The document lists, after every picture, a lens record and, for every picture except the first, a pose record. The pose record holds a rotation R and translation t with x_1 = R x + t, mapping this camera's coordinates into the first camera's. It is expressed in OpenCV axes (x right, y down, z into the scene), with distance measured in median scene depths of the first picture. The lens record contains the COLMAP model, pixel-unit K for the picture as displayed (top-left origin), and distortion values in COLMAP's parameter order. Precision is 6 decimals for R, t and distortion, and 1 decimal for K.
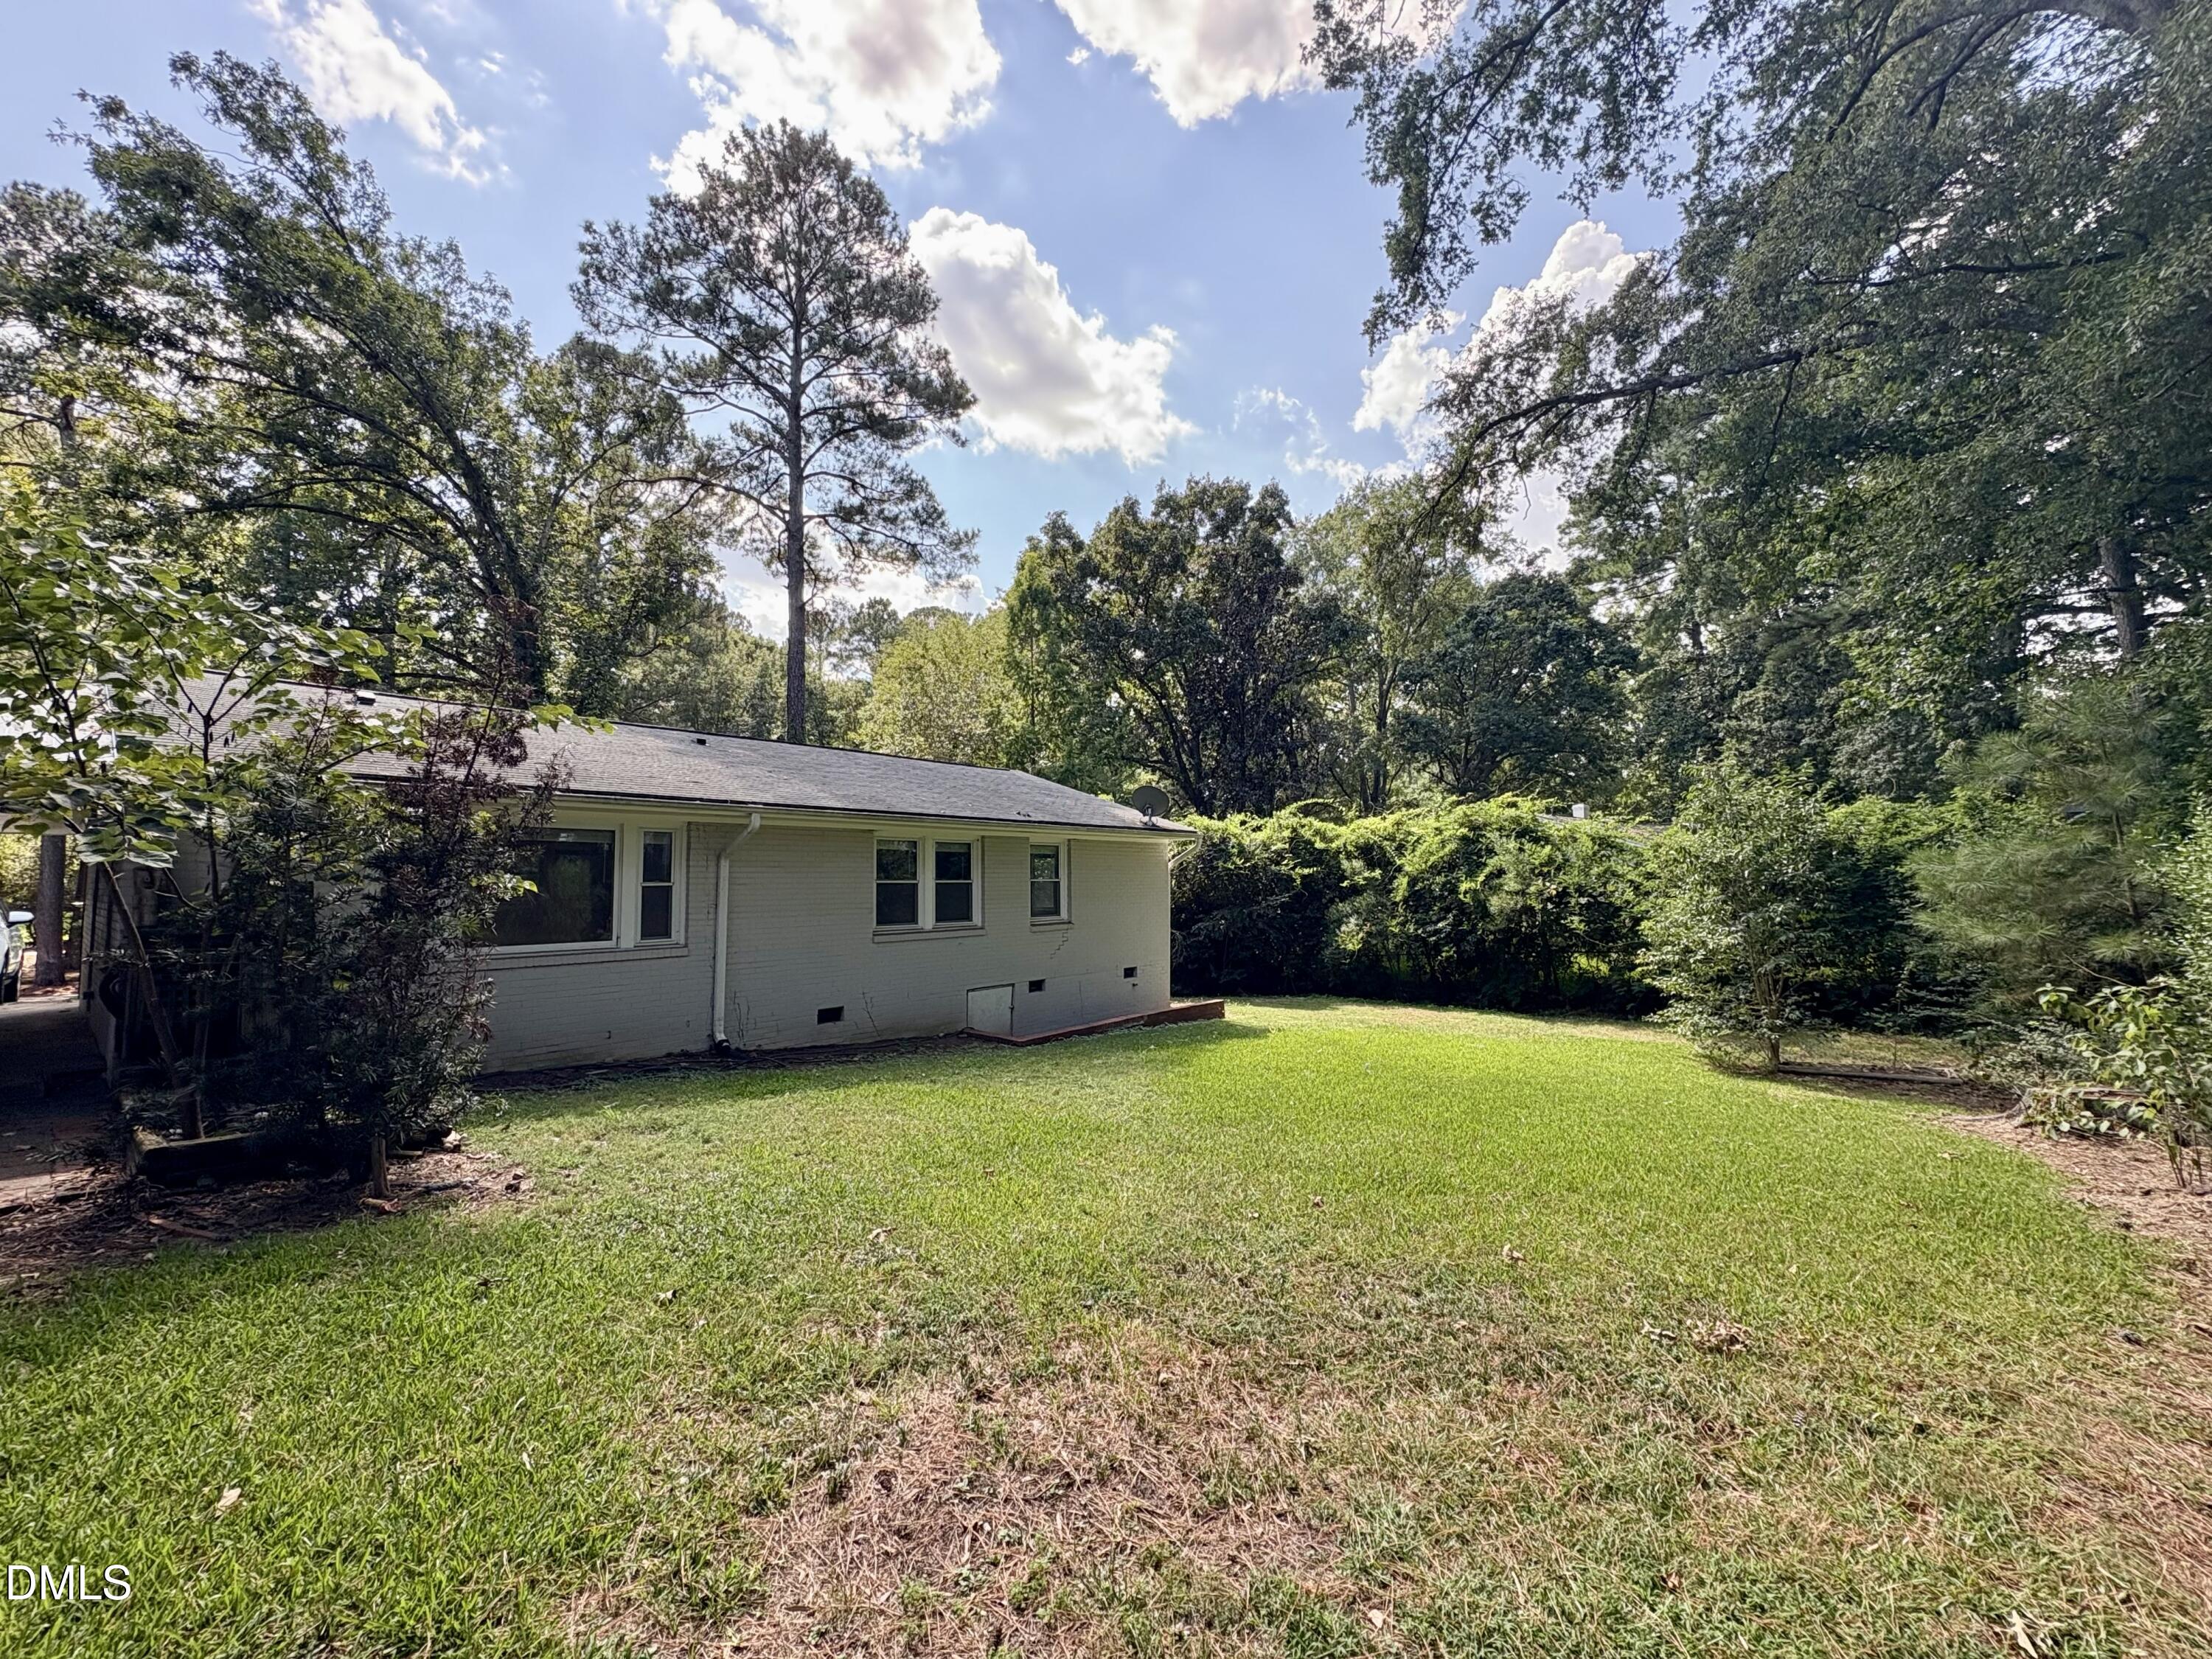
lens RADIAL K [[876.4, 0, 1104.5], [0, 876.4, 829.6], [0, 0, 1]] dist [-0.001182, 0.000137]
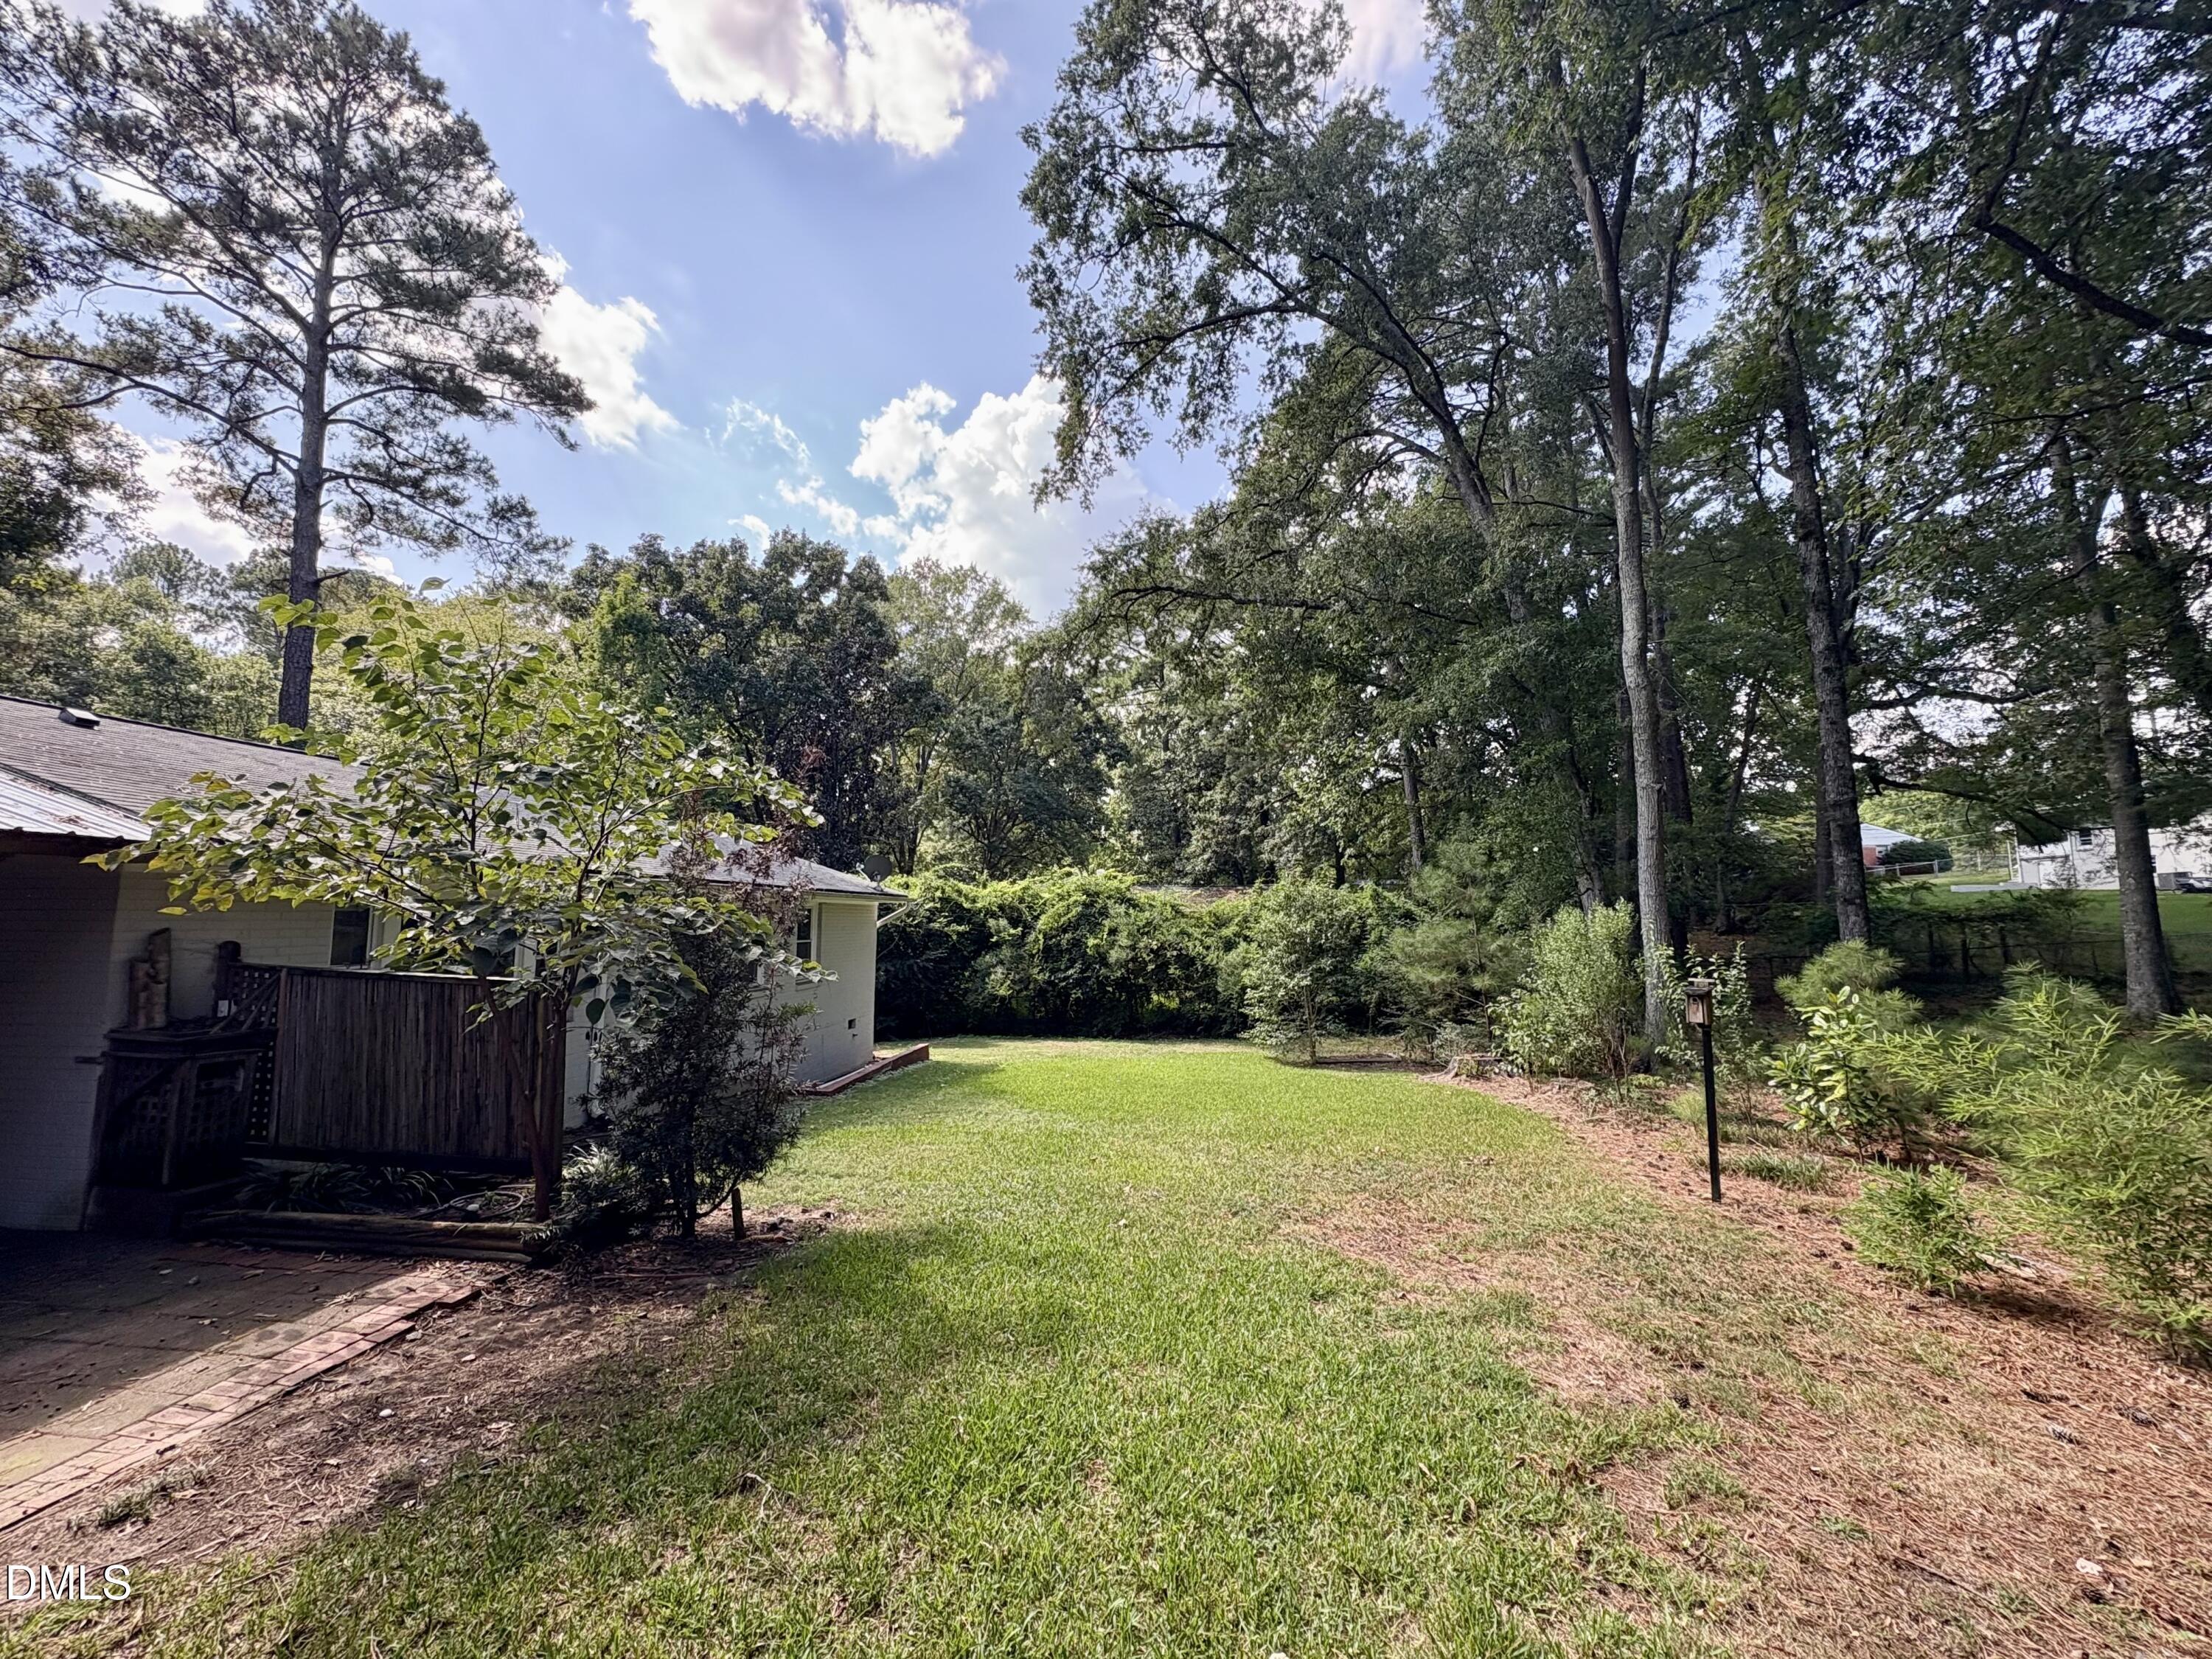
lens RADIAL K [[876.4, 0, 1104.5], [0, 876.4, 829.6], [0, 0, 1]] dist [-0.001182, 0.000137]
pose [[0.830317, 0.067196, 0.553225, -0.278966], [-0.042234, 0.997437, -0.057763, -0.025012], [-0.555688, 0.024597, 0.831027, -0.078306]]
